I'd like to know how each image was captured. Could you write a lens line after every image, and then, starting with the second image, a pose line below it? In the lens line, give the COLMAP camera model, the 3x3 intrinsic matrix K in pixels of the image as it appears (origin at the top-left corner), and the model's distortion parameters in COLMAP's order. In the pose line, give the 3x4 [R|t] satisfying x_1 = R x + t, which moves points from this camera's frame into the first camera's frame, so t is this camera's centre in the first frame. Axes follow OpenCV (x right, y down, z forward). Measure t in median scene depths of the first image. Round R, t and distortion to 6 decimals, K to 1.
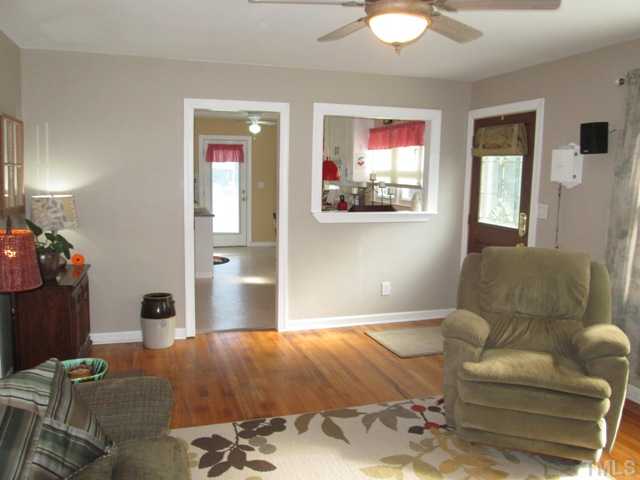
lens RADIAL K [[530.9, 0, 320.0], [0, 530.9, 240.0], [0, 0, 1]] dist [-0.058686, 0.012383]
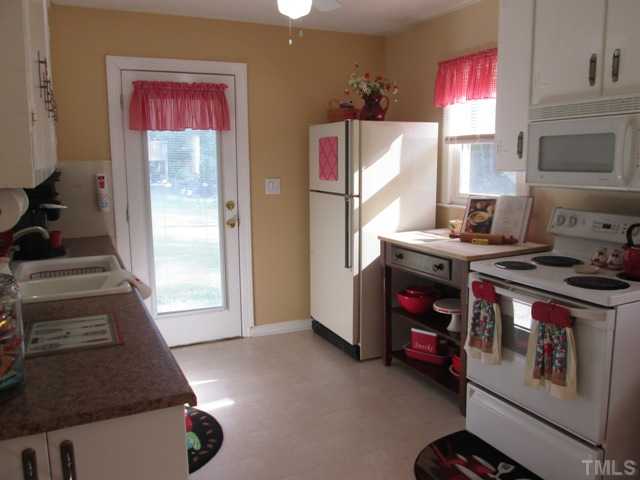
lens RADIAL K [[530.9, 0, 320.0], [0, 530.9, 240.0], [0, 0, 1]] dist [-0.058686, 0.012383]
pose [[0.991333, -0.044608, 0.123571, -0.251487], [0.042053, 0.998846, 0.023205, -0.139844], [-0.124464, -0.017807, 0.992064, 1.170551]]
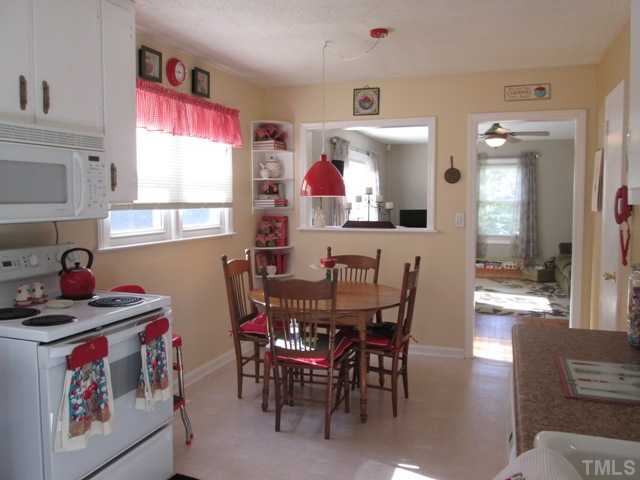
lens RADIAL K [[532.1, 0, 320.0], [0, 532.1, 240.0], [0, 0, 1]] dist [-0.003418, -0.001375]
pose [[-0.796885, -0.061627, 0.600979, -0.402852], [0.065059, 0.980244, 0.186787, -0.215449], [-0.600617, 0.187947, -0.777133, 1.799339]]
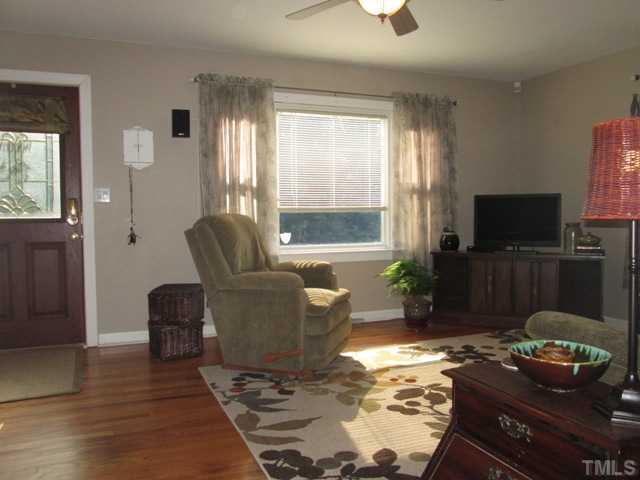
lens RADIAL K [[530.9, 0, 320.0], [0, 530.9, 240.0], [0, 0, 1]] dist [-0.058686, 0.012383]
pose [[-0.073096, -0.064932, 0.995209, -0.469840], [0.136337, 0.987860, 0.074466, 0.008619], [-0.987962, 0.141127, -0.063357, 0.572313]]
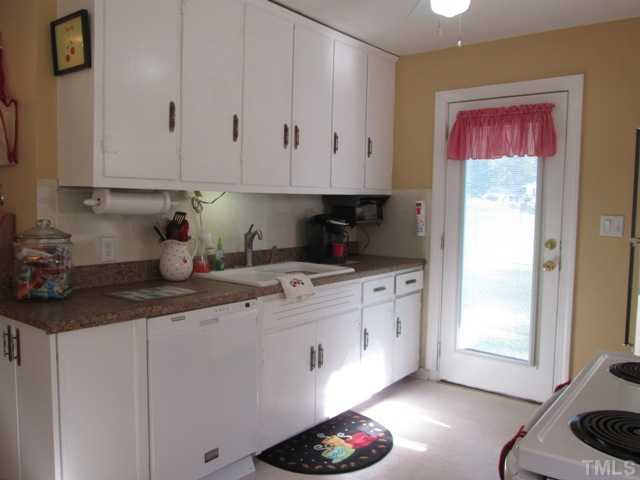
lens RADIAL K [[530.9, 0, 320.0], [0, 530.9, 240.0], [0, 0, 1]] dist [-0.058686, 0.012383]
pose [[0.563600, 0.051416, -0.824446, 0.094381], [-0.118976, 0.992707, -0.019424, -0.136678], [0.817435, 0.109036, 0.565607, 1.359026]]
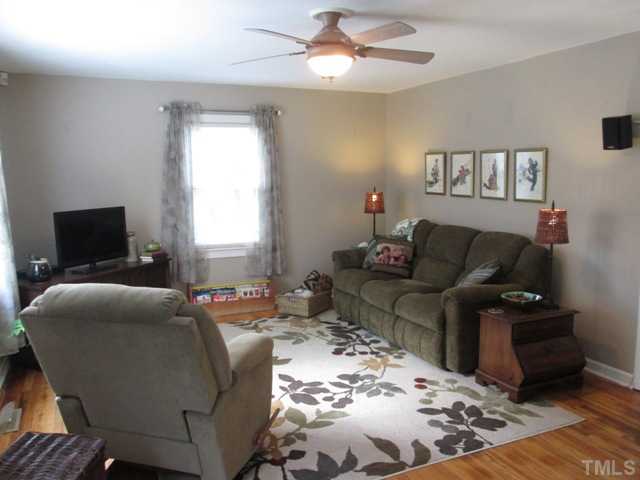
lens RADIAL K [[530.9, 0, 320.0], [0, 530.9, 240.0], [0, 0, 1]] dist [-0.058686, 0.012383]
pose [[-0.993705, 0.003533, -0.111972, 0.145461], [-0.025395, 0.966379, 0.255865, -0.139471], [0.109111, 0.257098, -0.960206, 1.064298]]
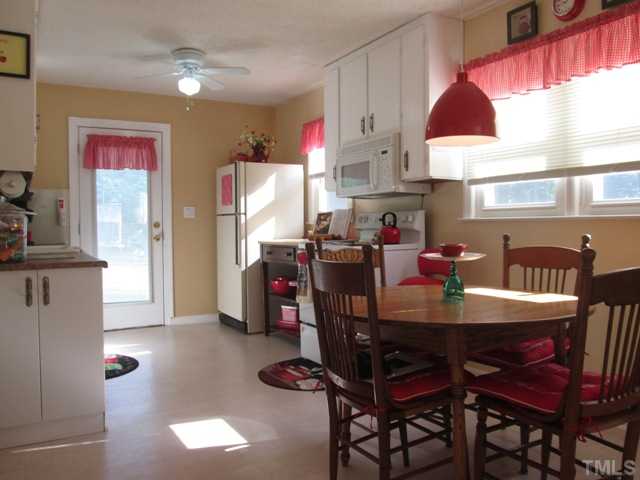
lens RADIAL K [[530.9, 0, 320.0], [0, 530.9, 240.0], [0, 0, 1]] dist [-0.058686, 0.012383]
pose [[0.978033, -0.031368, 0.206074, -0.182219], [0.052434, 0.993846, -0.097574, -0.027119], [-0.201745, 0.106236, 0.973659, 0.864897]]
